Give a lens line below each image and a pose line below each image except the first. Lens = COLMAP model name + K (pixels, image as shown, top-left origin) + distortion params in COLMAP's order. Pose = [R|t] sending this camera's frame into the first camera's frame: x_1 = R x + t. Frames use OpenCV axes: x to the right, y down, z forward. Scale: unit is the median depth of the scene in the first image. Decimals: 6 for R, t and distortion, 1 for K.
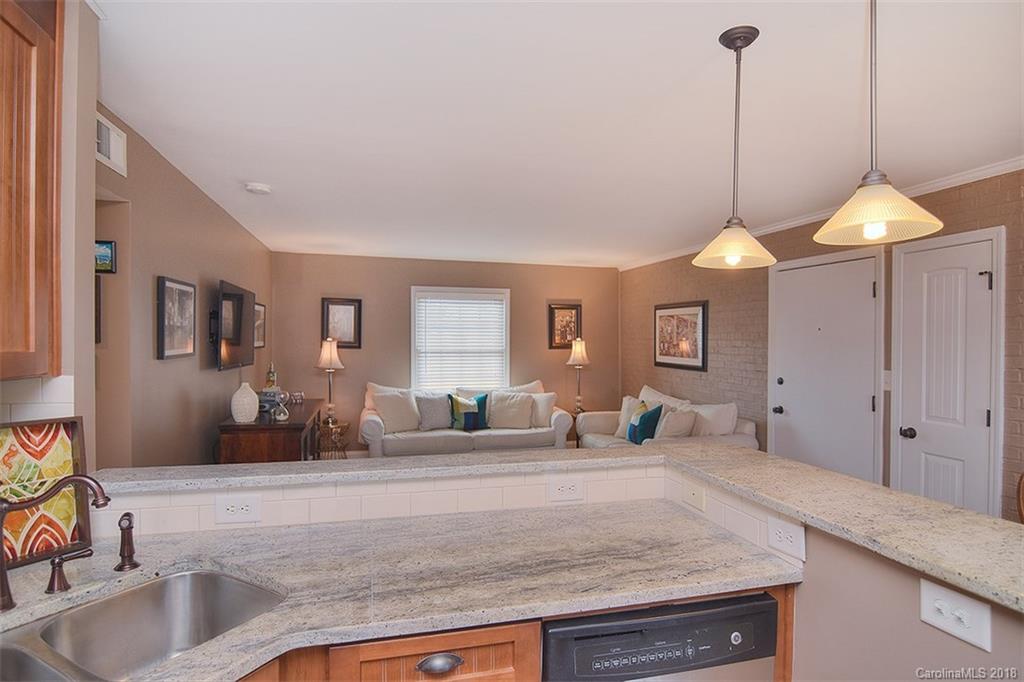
lens RADIAL K [[536.5, 0, 519.1], [0, 536.5, 341.0], [0, 0, 1]] dist [-0.011771, -0.006730]
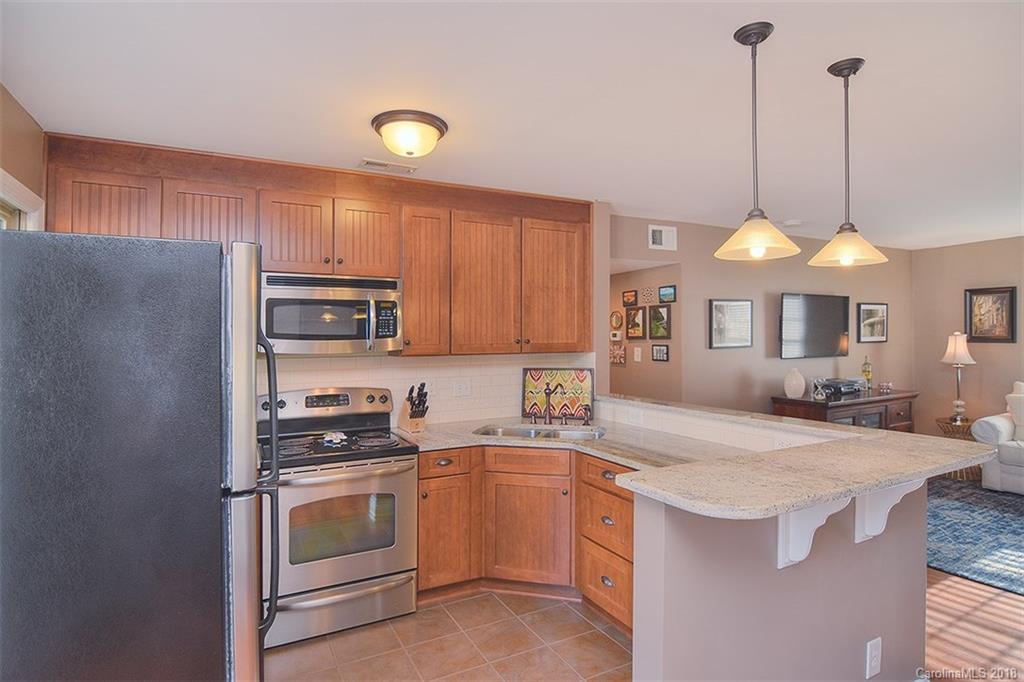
lens RADIAL K [[536.5, 0, 514.5], [0, 536.5, 338.3], [0, 0, 1]] dist [-0.011771, -0.006730]
pose [[0.222353, -0.007368, -0.974938, 0.391311], [0.010298, 0.999933, -0.005208, 0.002754], [0.974912, -0.008882, 0.222414, 0.019410]]
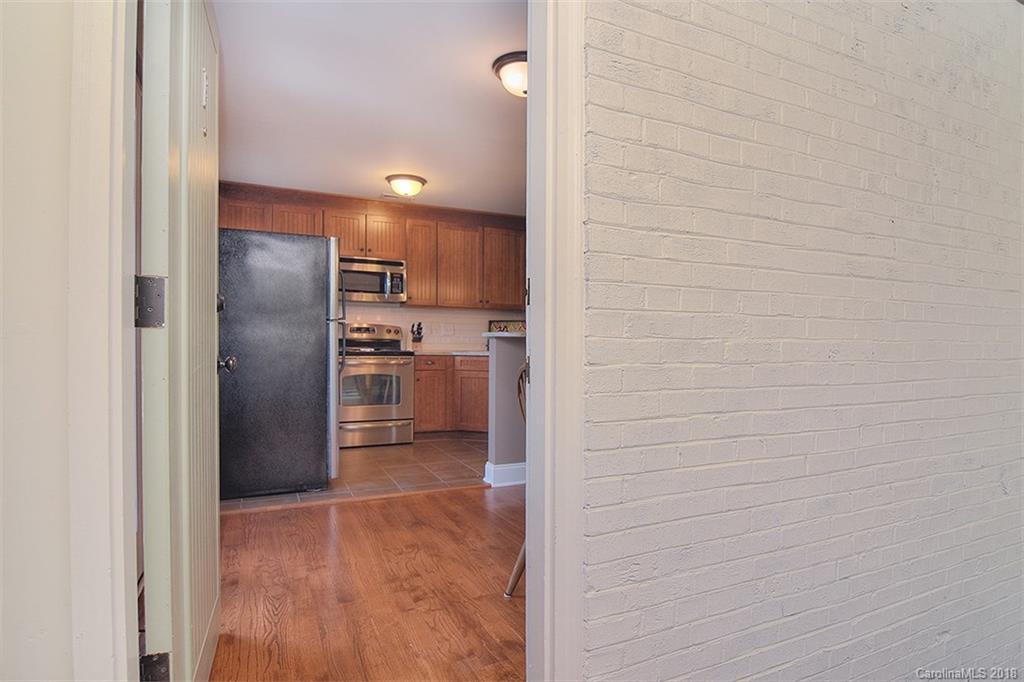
lens RADIAL K [[536.5, 0, 595.8], [0, 536.5, 348.3], [0, 0, 1]] dist [-0.011771, -0.006730]
pose [[0.297088, 0.000936, -0.954850, 0.827193], [0.012262, 0.999913, 0.004796, 0.089688], [0.954771, -0.013133, 0.297051, 0.064296]]
